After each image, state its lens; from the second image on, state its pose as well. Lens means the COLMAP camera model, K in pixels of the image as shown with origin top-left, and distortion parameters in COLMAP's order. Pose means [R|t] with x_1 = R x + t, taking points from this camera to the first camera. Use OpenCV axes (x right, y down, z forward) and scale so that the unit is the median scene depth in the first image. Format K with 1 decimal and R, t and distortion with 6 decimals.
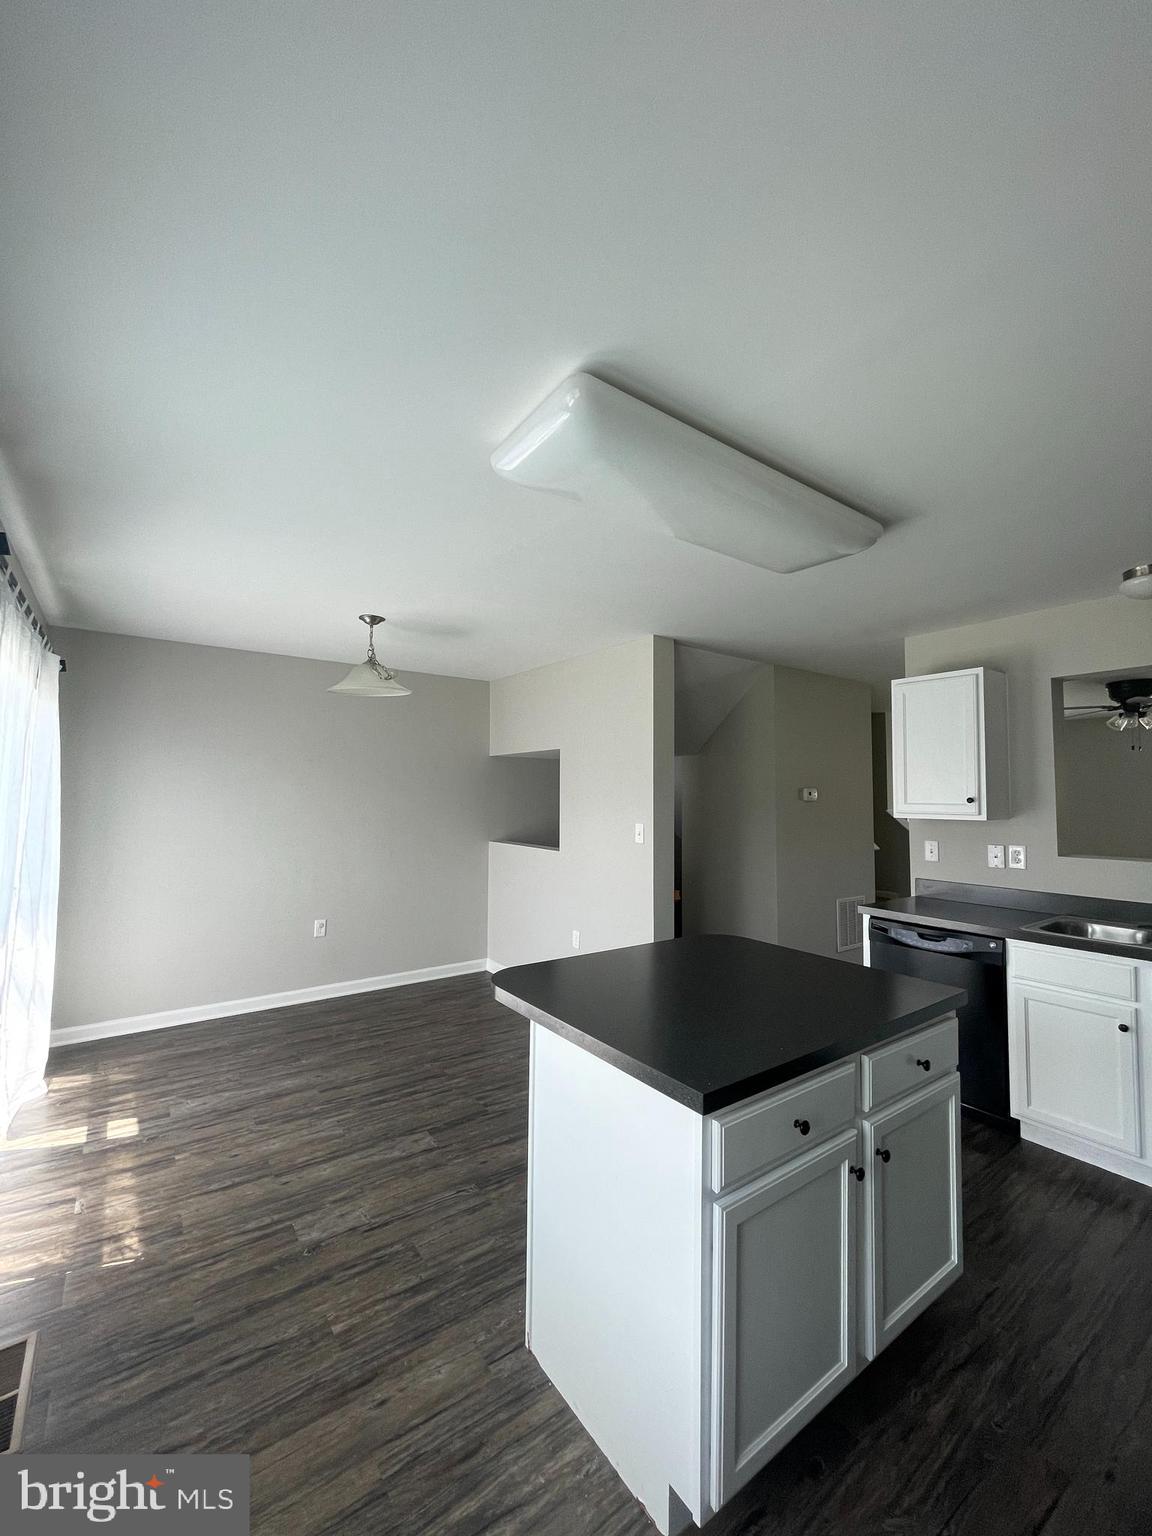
lens RADIAL K [[621.1, 0, 577.6], [0, 621.1, 768.1], [0, 0, 1]] dist [-0.002291, -0.000048]
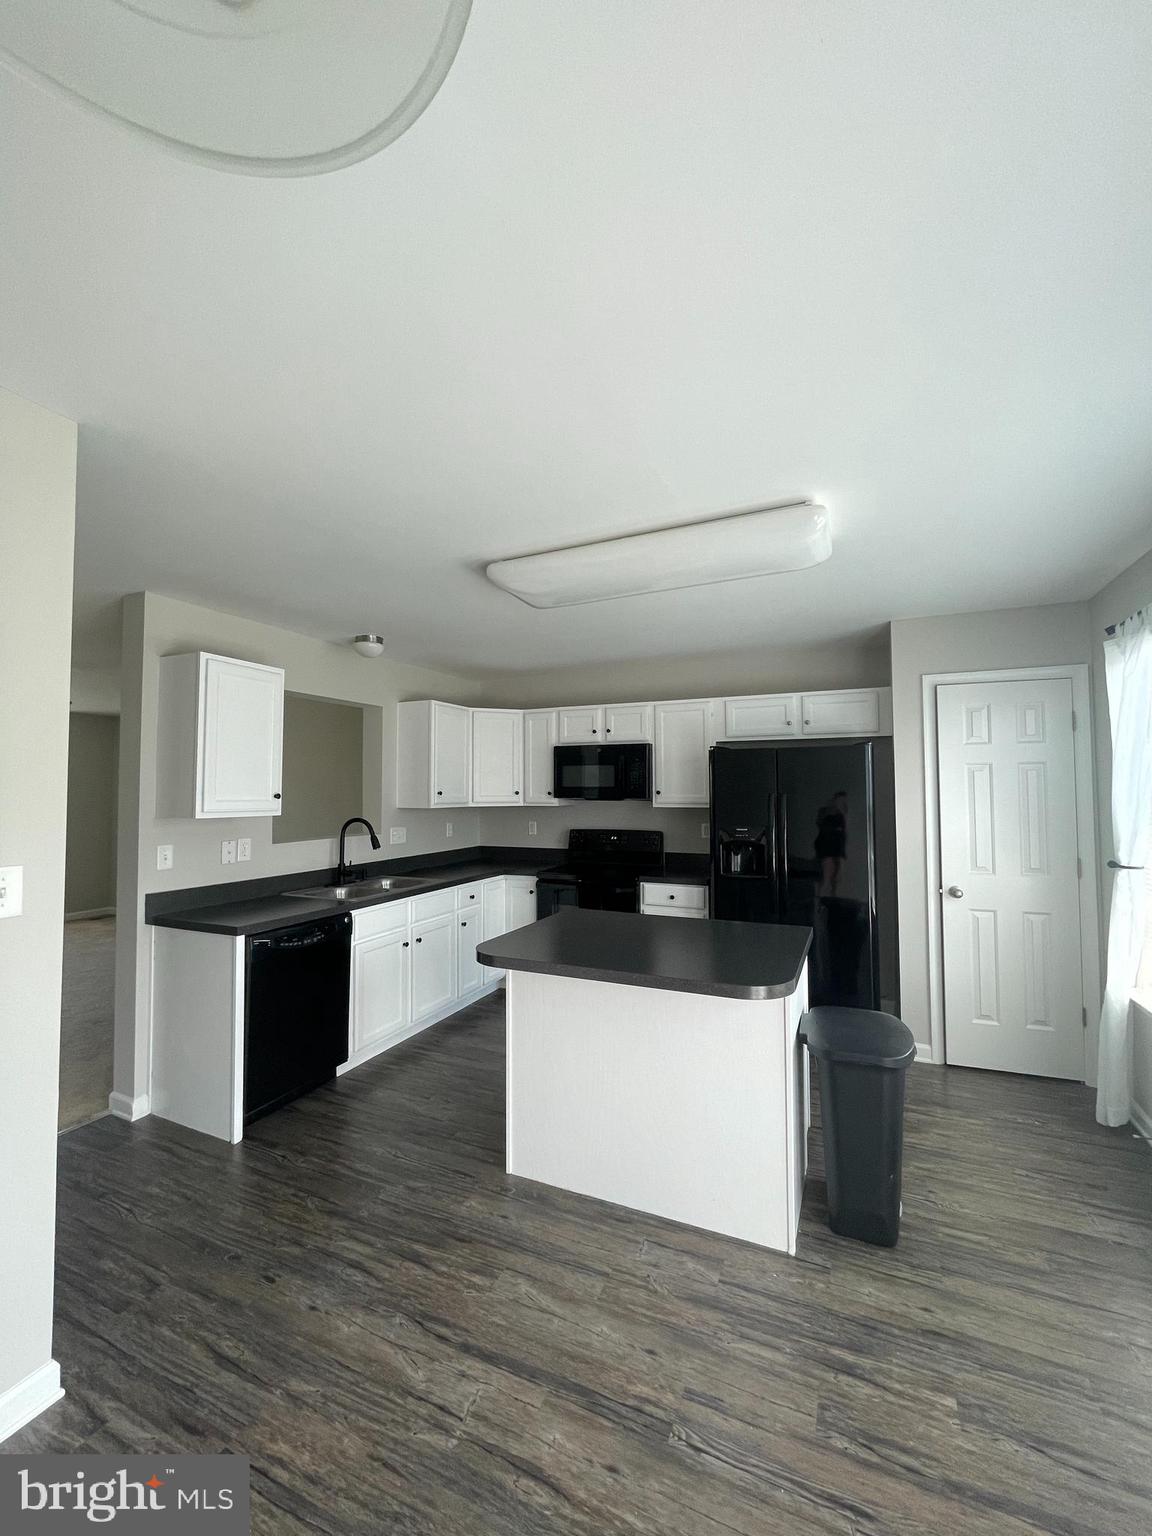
lens RADIAL K [[624.8, 0, 577.8], [0, 624.8, 766.5], [0, 0, 1]] dist [-0.003300, 0.000909]
pose [[-0.493005, 0.029869, 0.869514, -0.739676], [-0.041426, 0.997471, -0.057753, 0.060931], [-0.869040, -0.064493, -0.490521, 1.564891]]
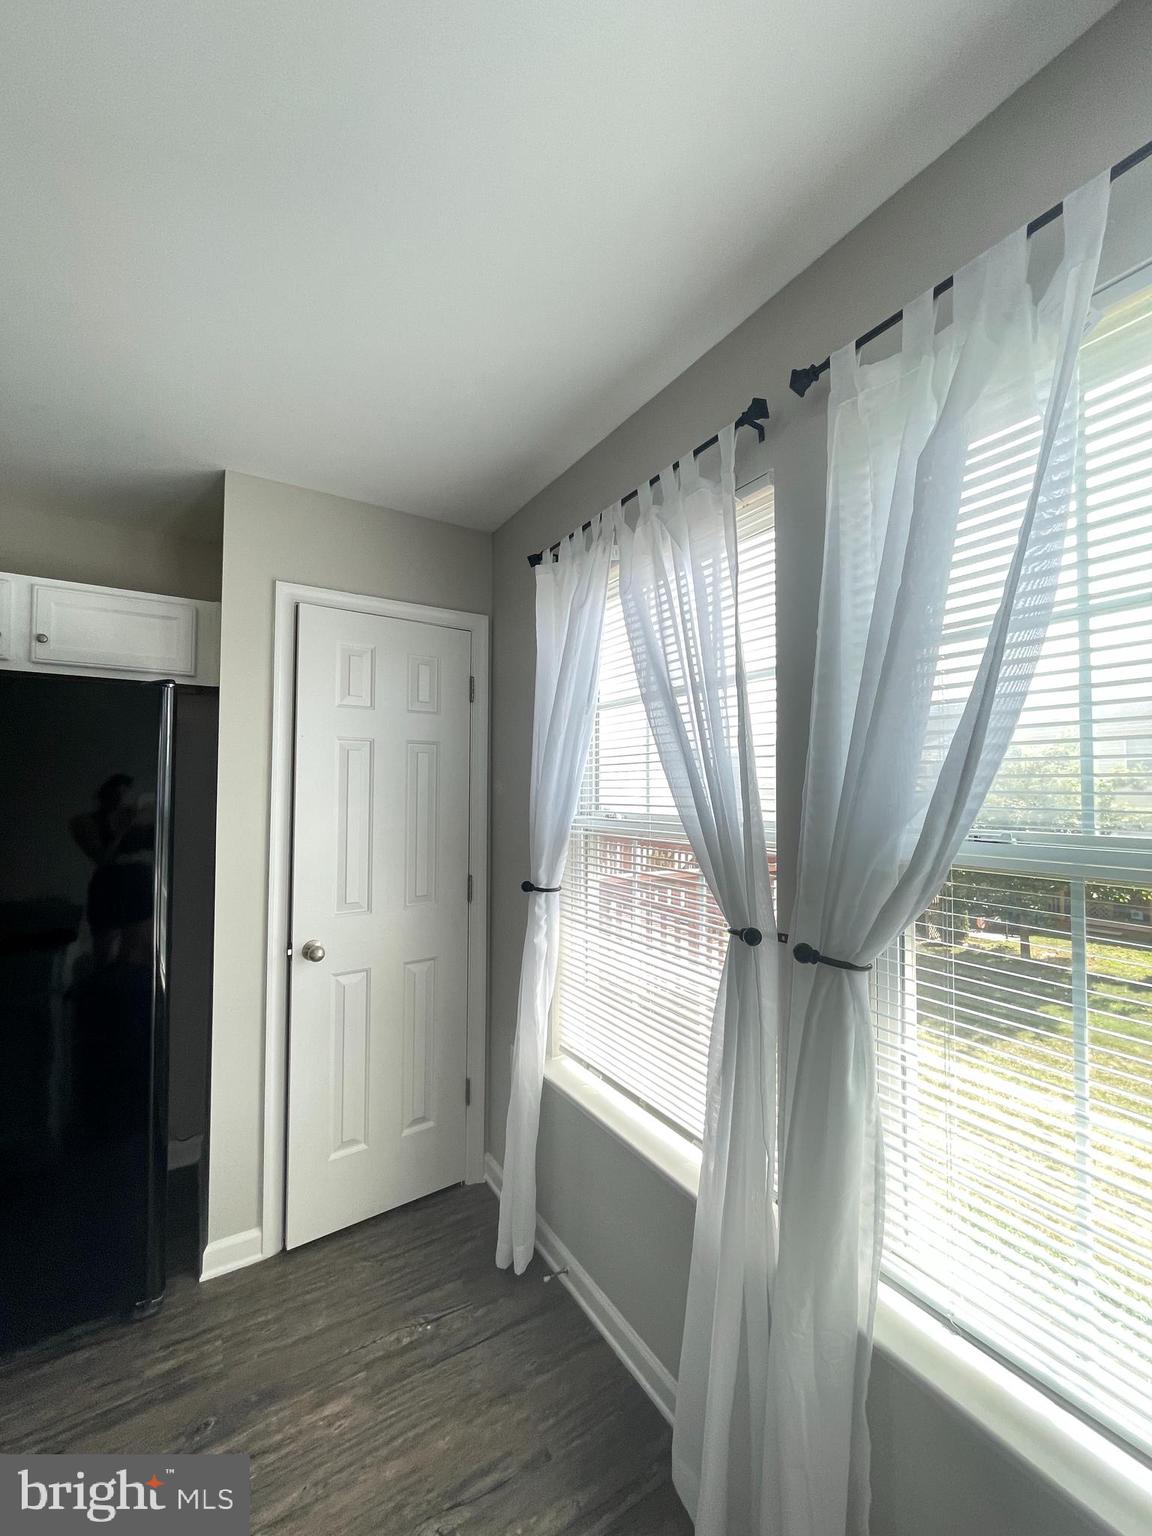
lens RADIAL K [[624.8, 0, 577.8], [0, 624.8, 766.5], [0, 0, 1]] dist [-0.003300, 0.000909]
pose [[-0.997423, -0.007126, 0.071384, -0.296871], [-0.013123, 0.996389, -0.083886, 0.043669], [-0.070529, -0.084607, -0.993915, 0.878671]]
